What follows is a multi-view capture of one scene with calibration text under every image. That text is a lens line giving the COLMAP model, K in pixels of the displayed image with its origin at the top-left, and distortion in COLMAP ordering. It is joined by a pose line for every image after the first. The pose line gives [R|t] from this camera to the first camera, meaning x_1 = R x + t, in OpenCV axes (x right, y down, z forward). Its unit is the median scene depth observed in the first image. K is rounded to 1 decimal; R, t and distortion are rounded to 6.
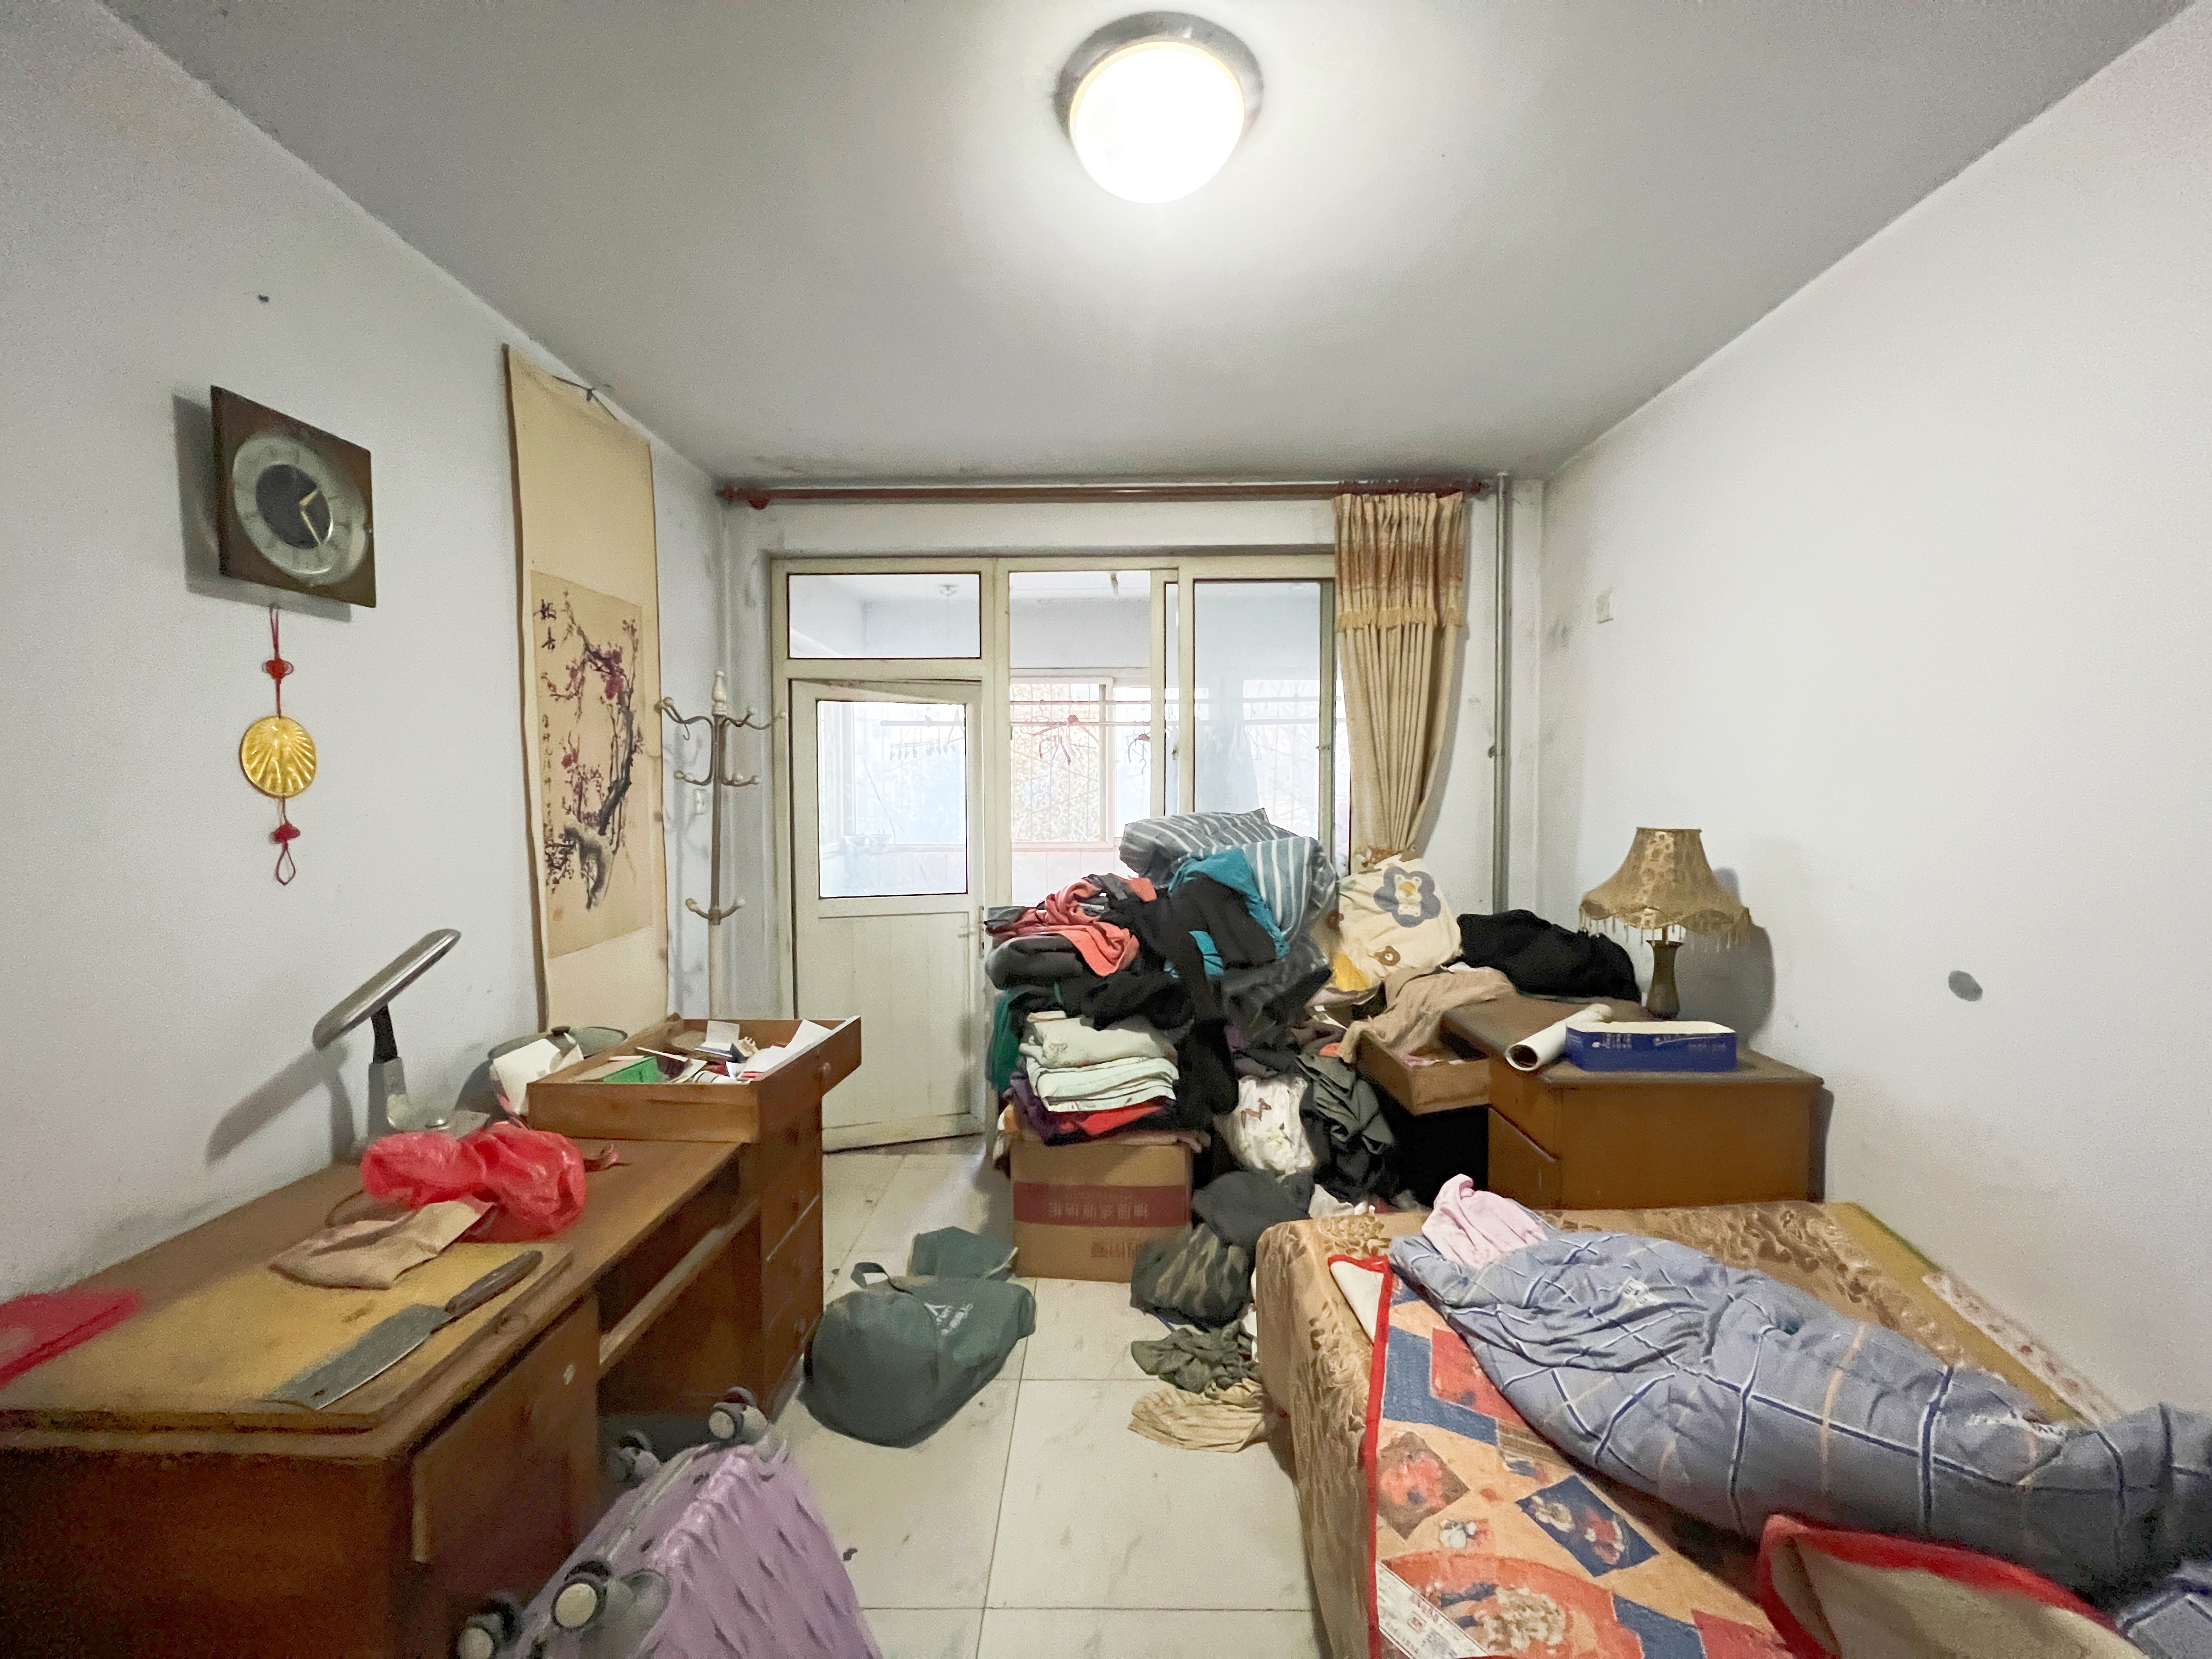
lens RADIAL K [[878.4, 0, 1103.2], [0, 878.4, 826.5], [0, 0, 1]] dist [0.003093, -0.000294]
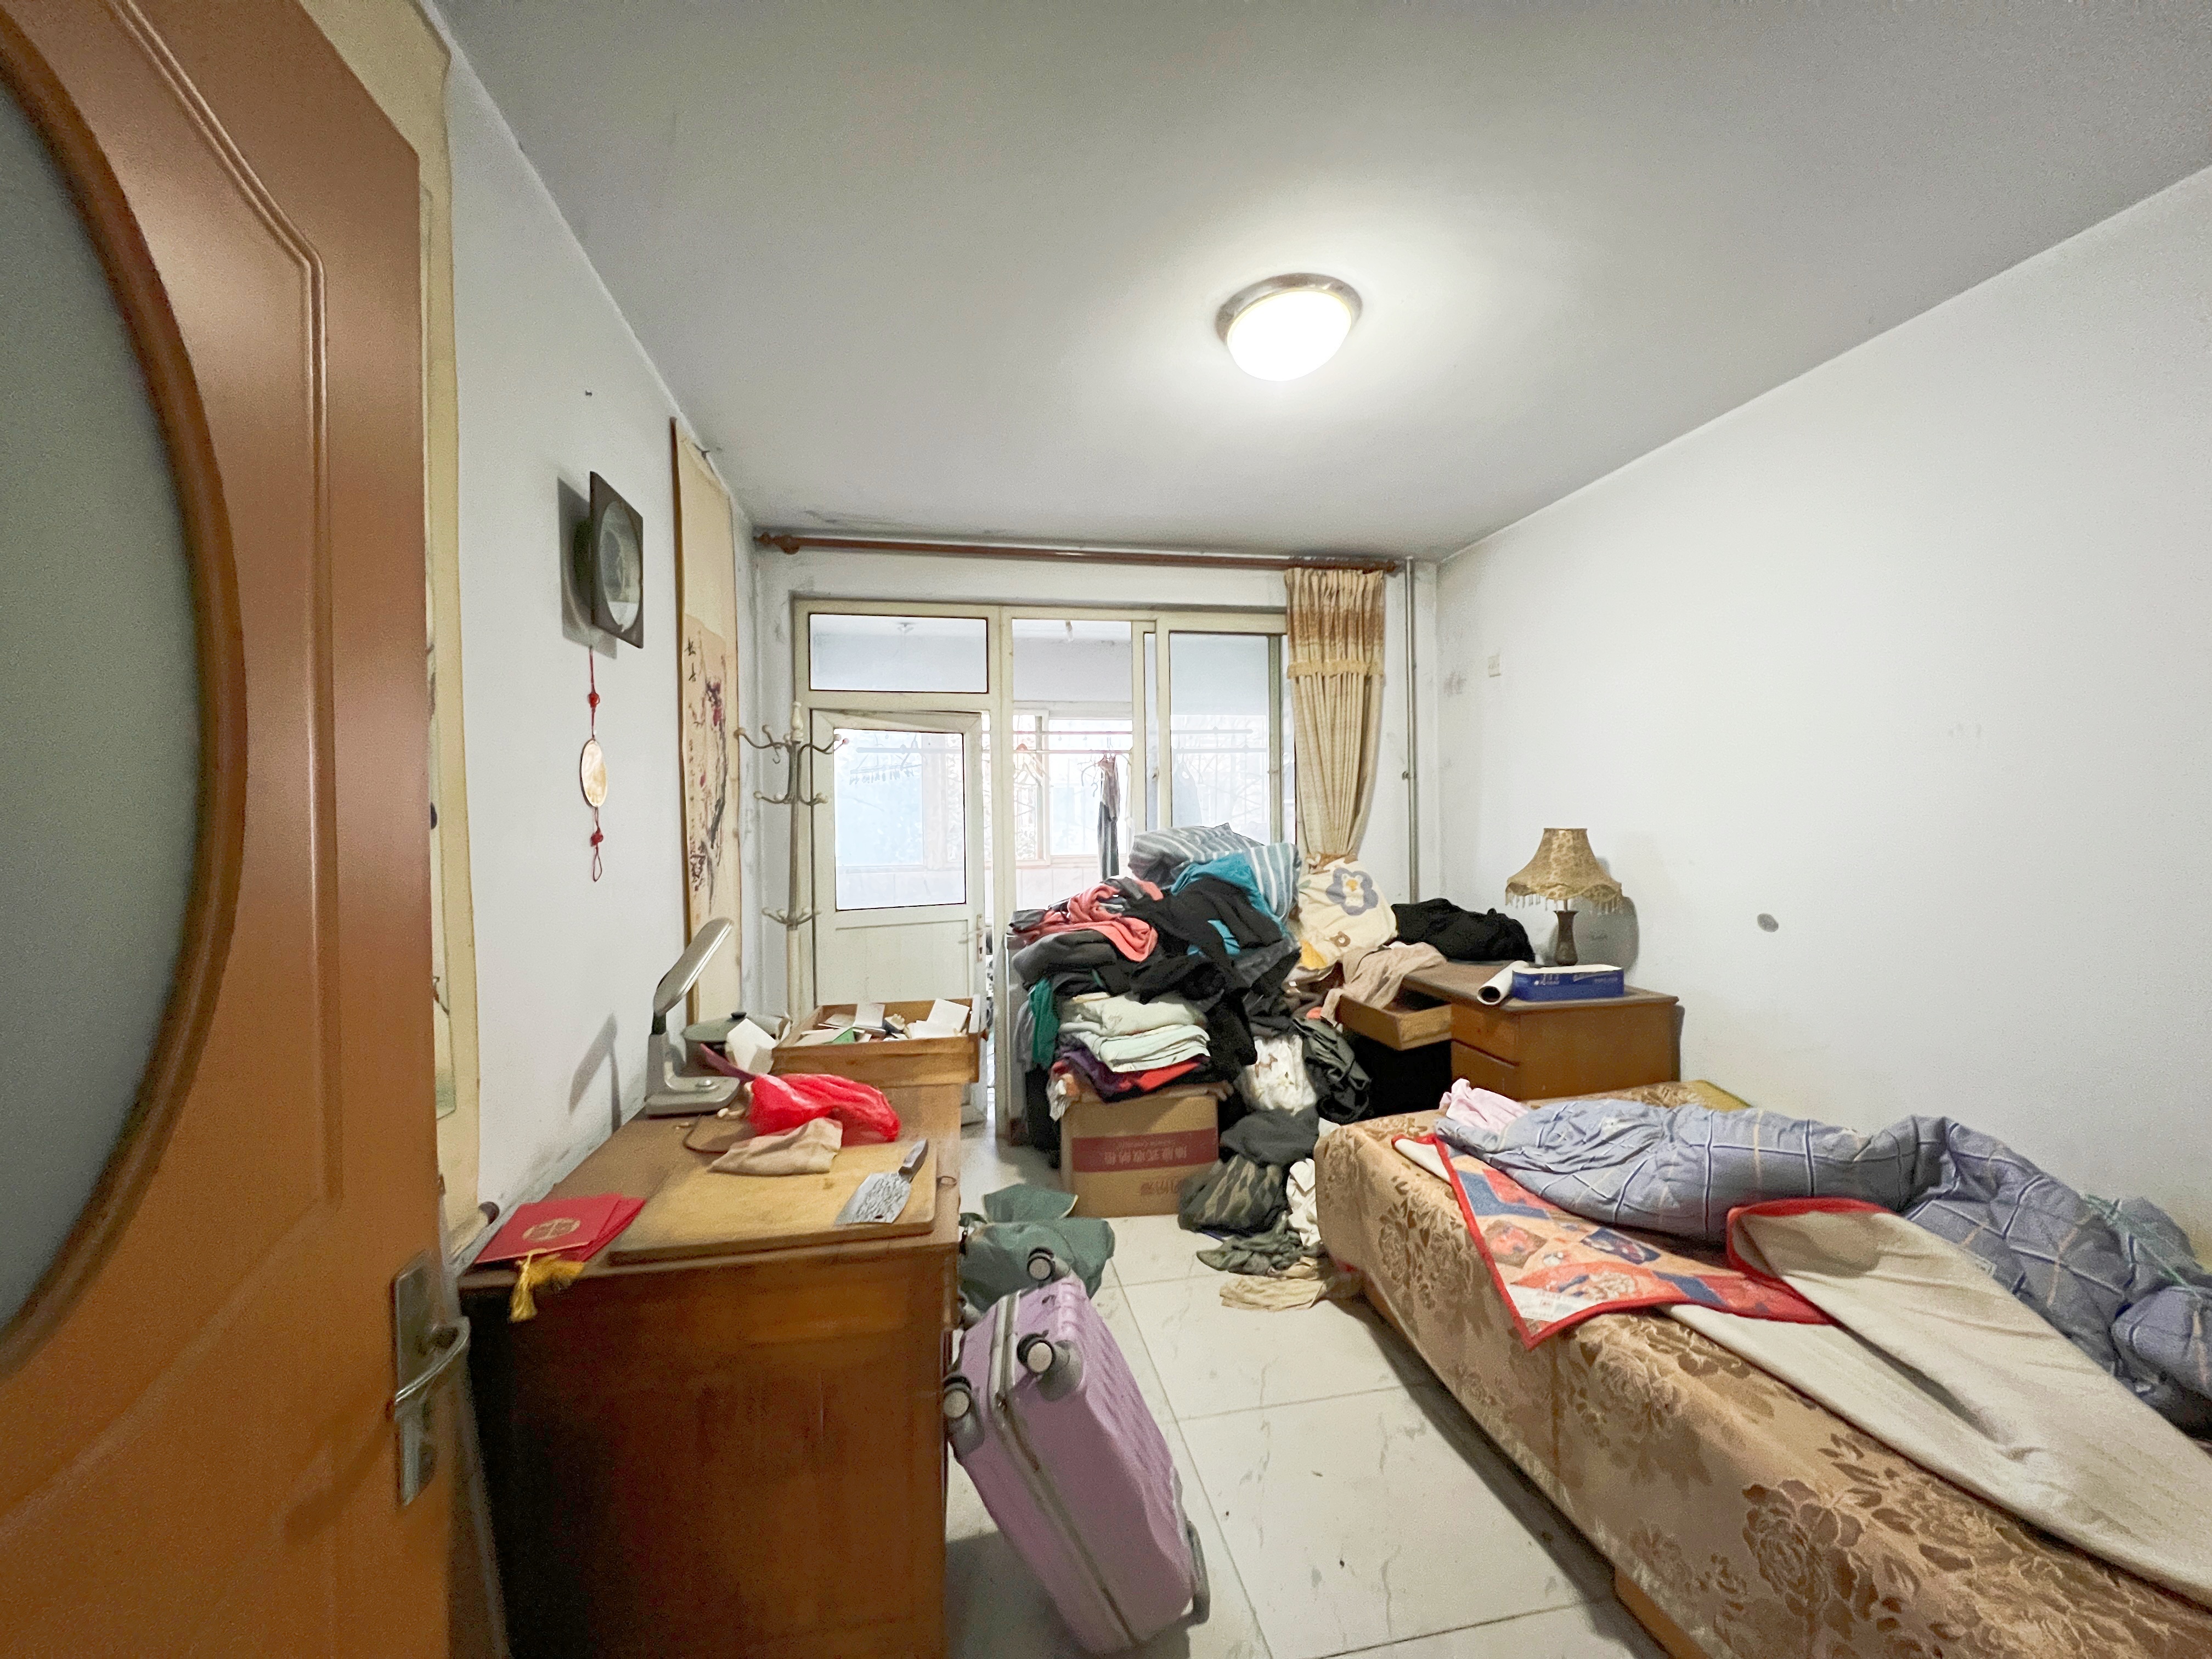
lens RADIAL K [[878.4, 0, 1104.8], [0, 878.4, 826.0], [0, 0, 1]] dist [0.003093, -0.000294]
pose [[0.978622, -0.011627, 0.205337, -0.303989], [0.018650, 0.999304, -0.032303, 0.025712], [-0.204818, 0.035442, 0.978158, -0.177955]]
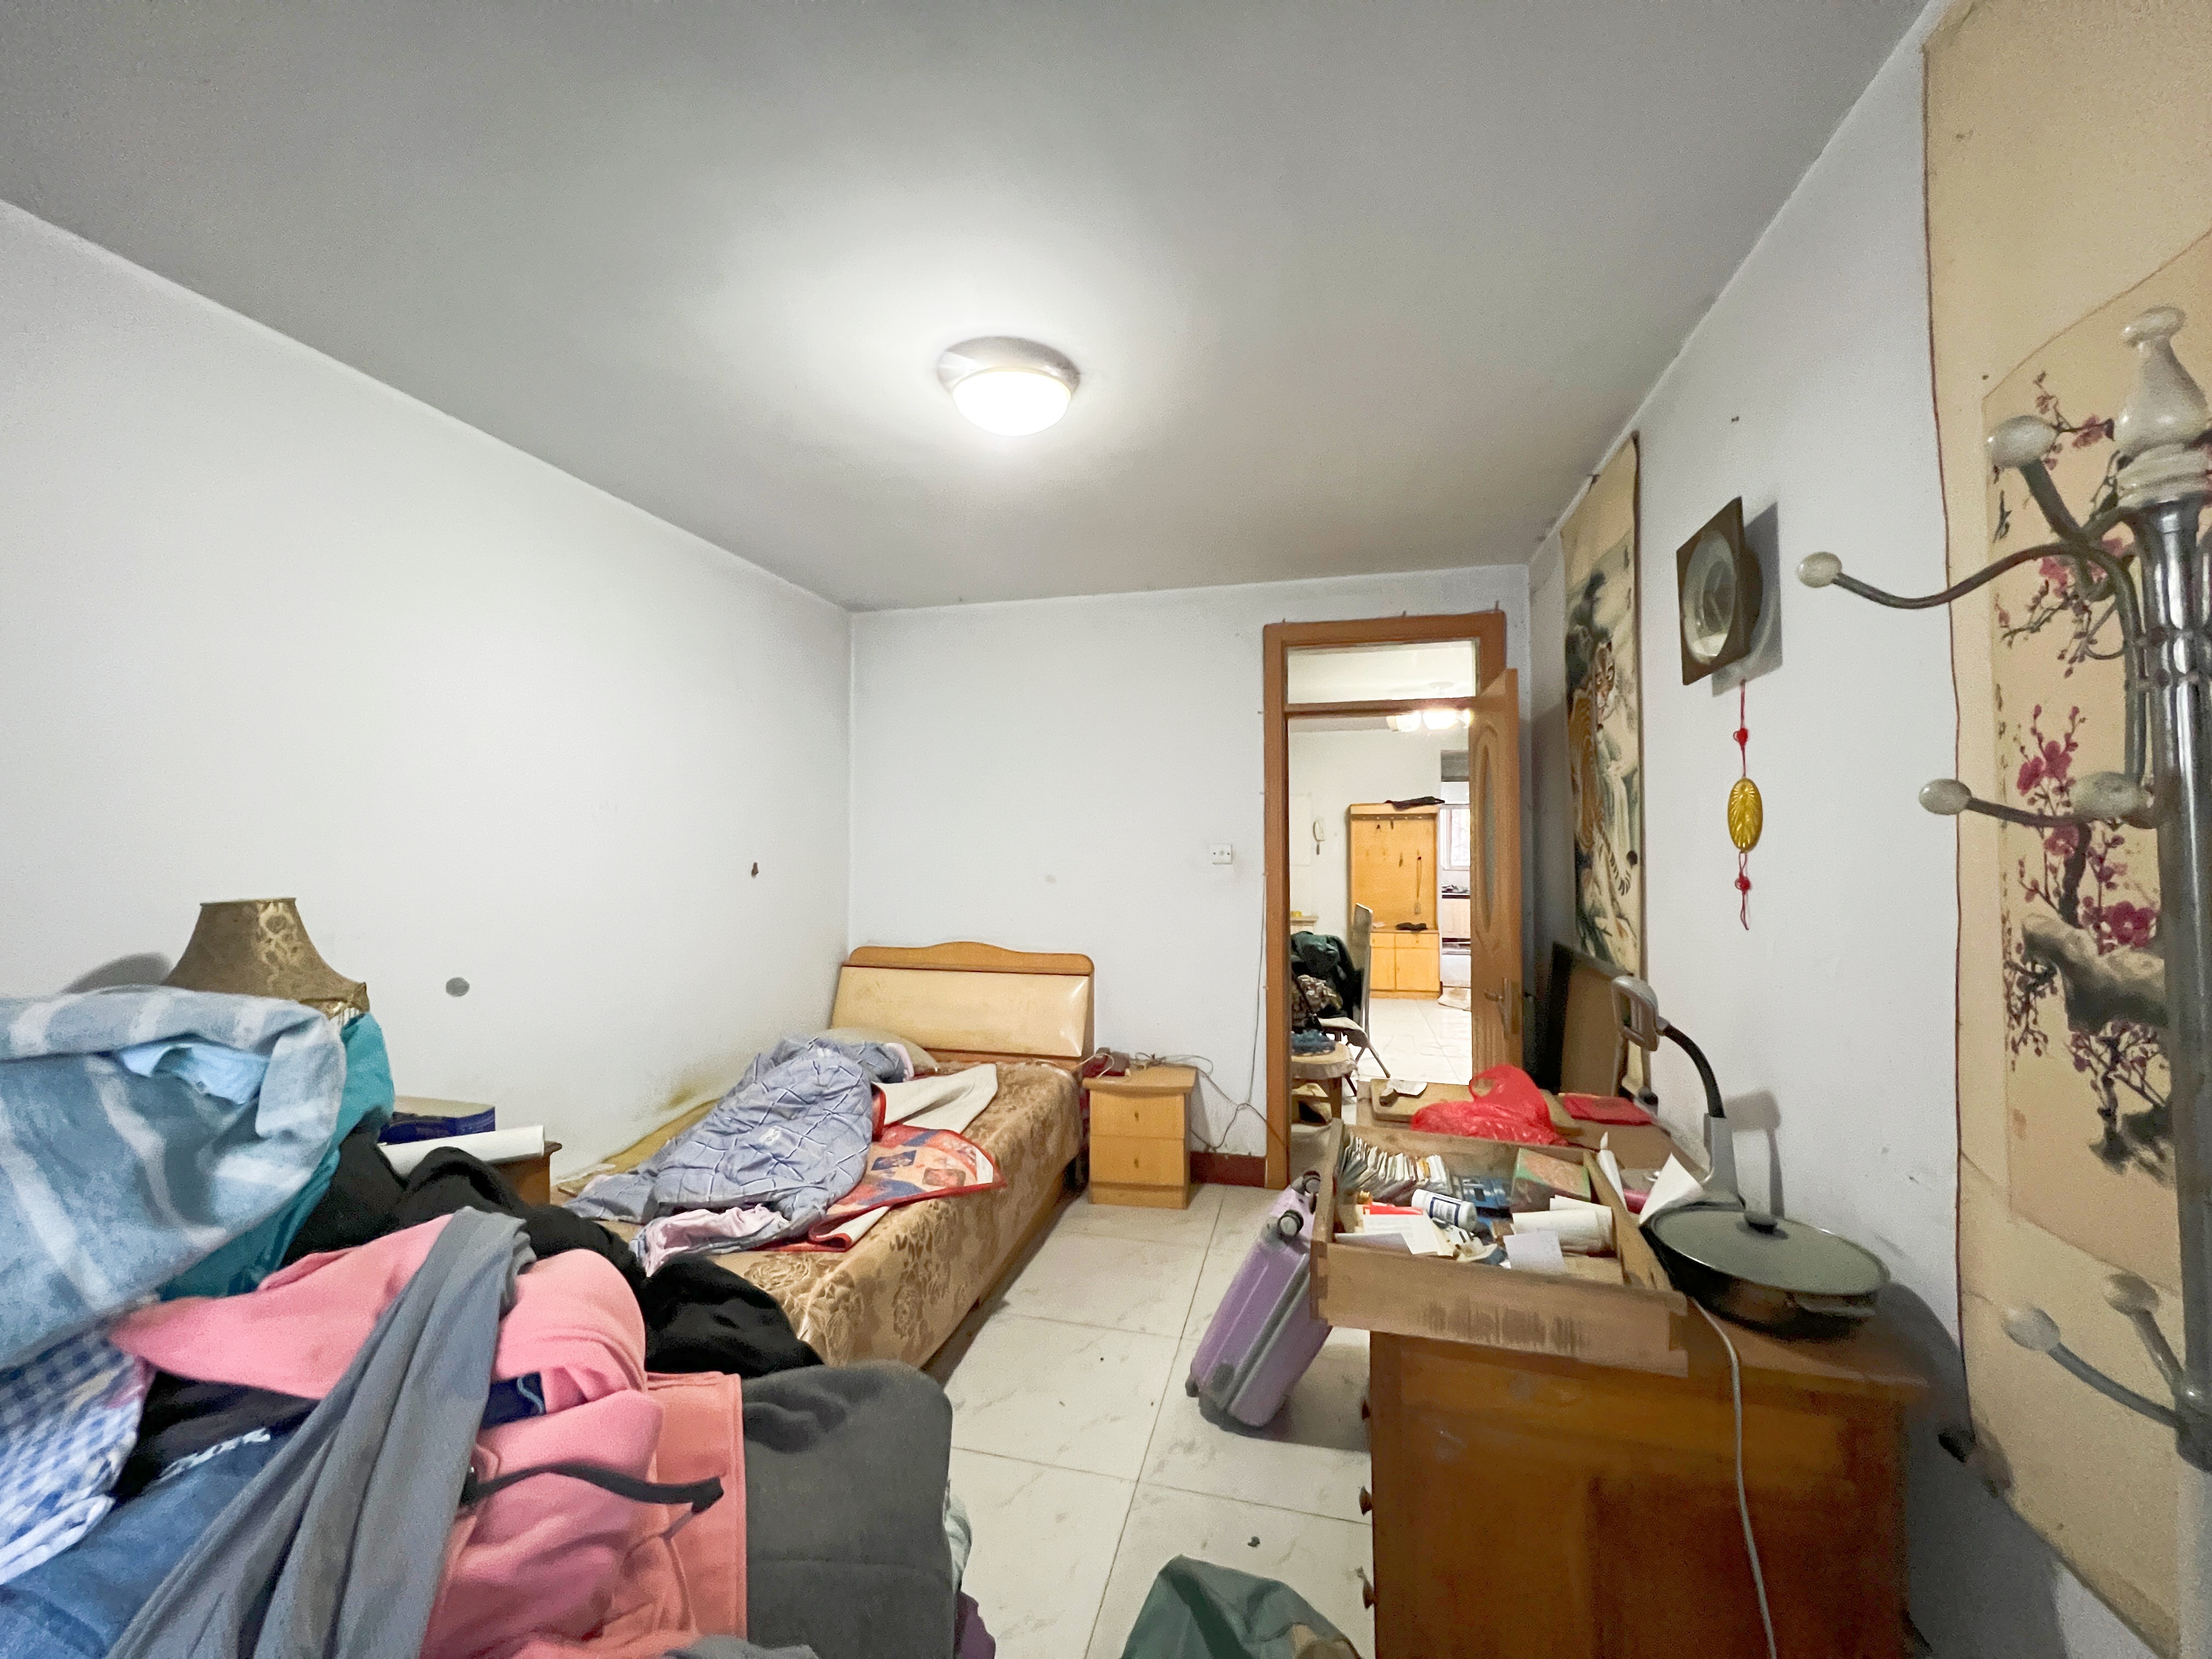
lens RADIAL K [[878.4, 0, 1108.1], [0, 878.4, 825.3], [0, 0, 1]] dist [0.003093, -0.000294]
pose [[-0.972361, 0.010710, 0.233236, -0.245759], [0.014954, 0.999753, 0.016434, -0.057722], [-0.233002, 0.019468, -0.972281, 1.368605]]
